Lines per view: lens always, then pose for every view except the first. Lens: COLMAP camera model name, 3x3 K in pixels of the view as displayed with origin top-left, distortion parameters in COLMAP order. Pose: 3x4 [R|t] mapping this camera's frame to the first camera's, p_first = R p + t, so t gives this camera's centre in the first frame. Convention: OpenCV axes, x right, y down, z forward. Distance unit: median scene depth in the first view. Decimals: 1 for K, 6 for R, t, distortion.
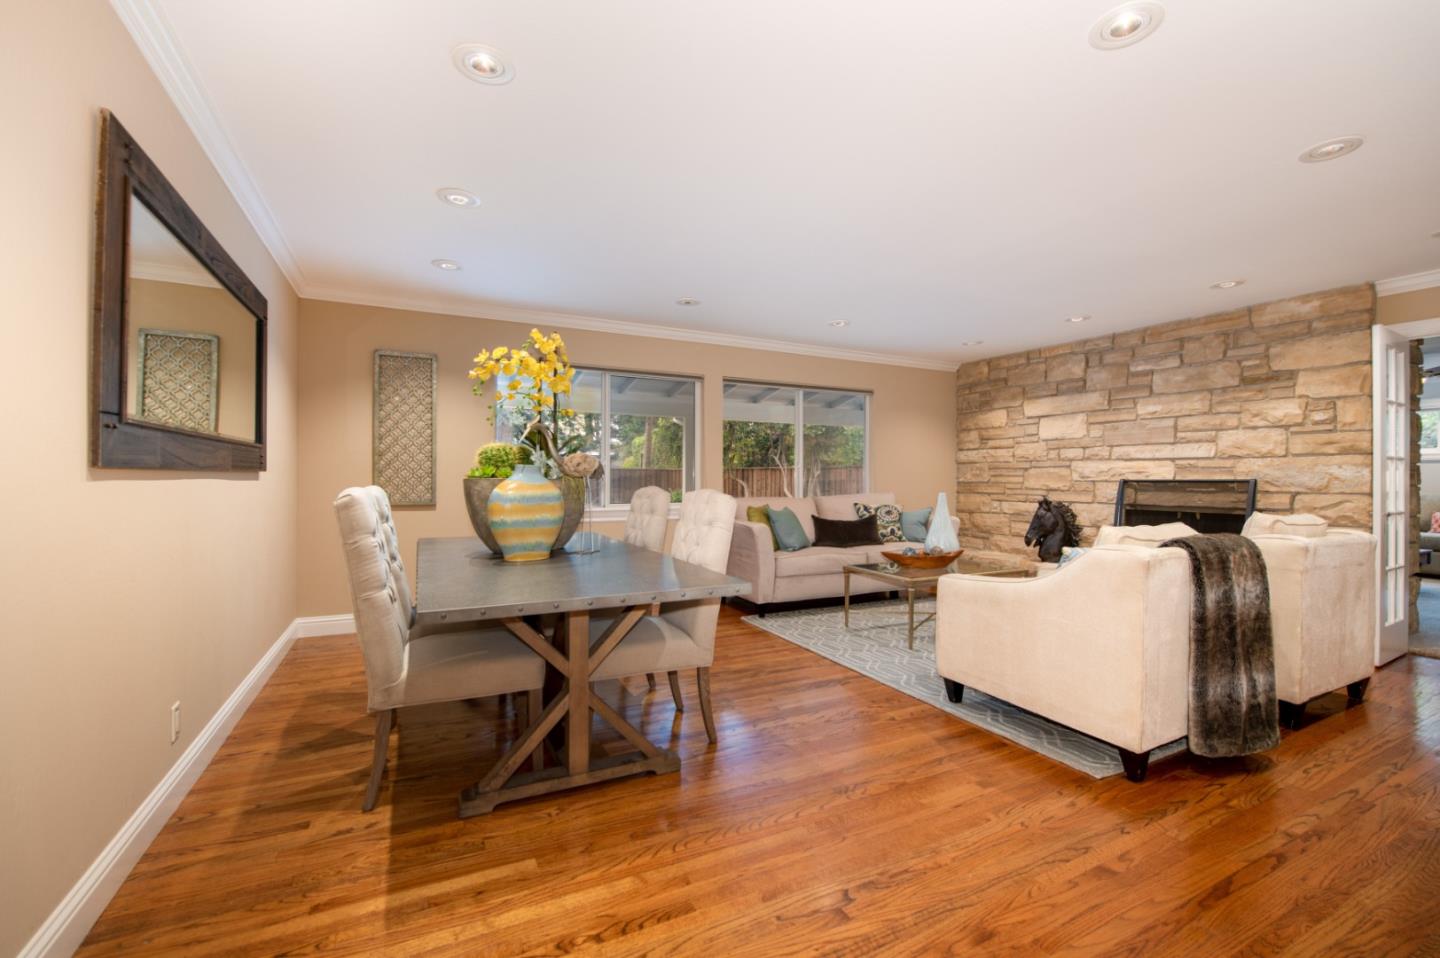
lens RADIAL K [[638.8, 0, 717.9], [0, 638.8, 479.8], [0, 0, 1]] dist [0.011624, -0.000039]
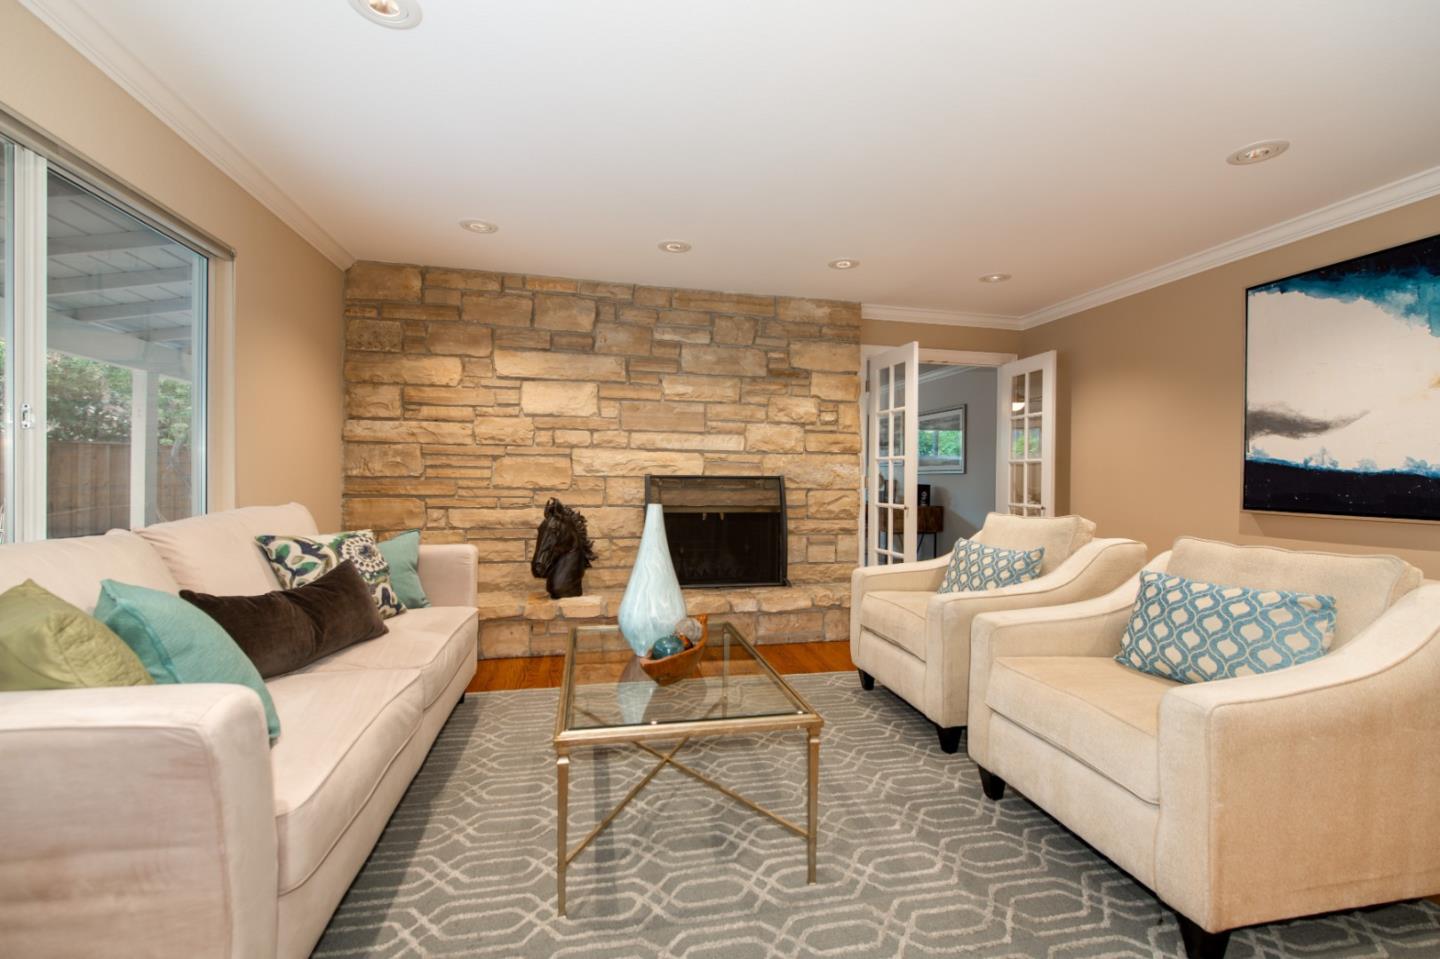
lens RADIAL K [[638.8, 0, 722.2], [0, 638.8, 474.9], [0, 0, 1]] dist [0.011624, -0.000039]
pose [[0.223897, -0.004300, 0.974603, -0.104960], [-0.011187, 0.999913, 0.006982, -0.006657], [-0.974549, -0.012466, 0.223830, 0.717334]]
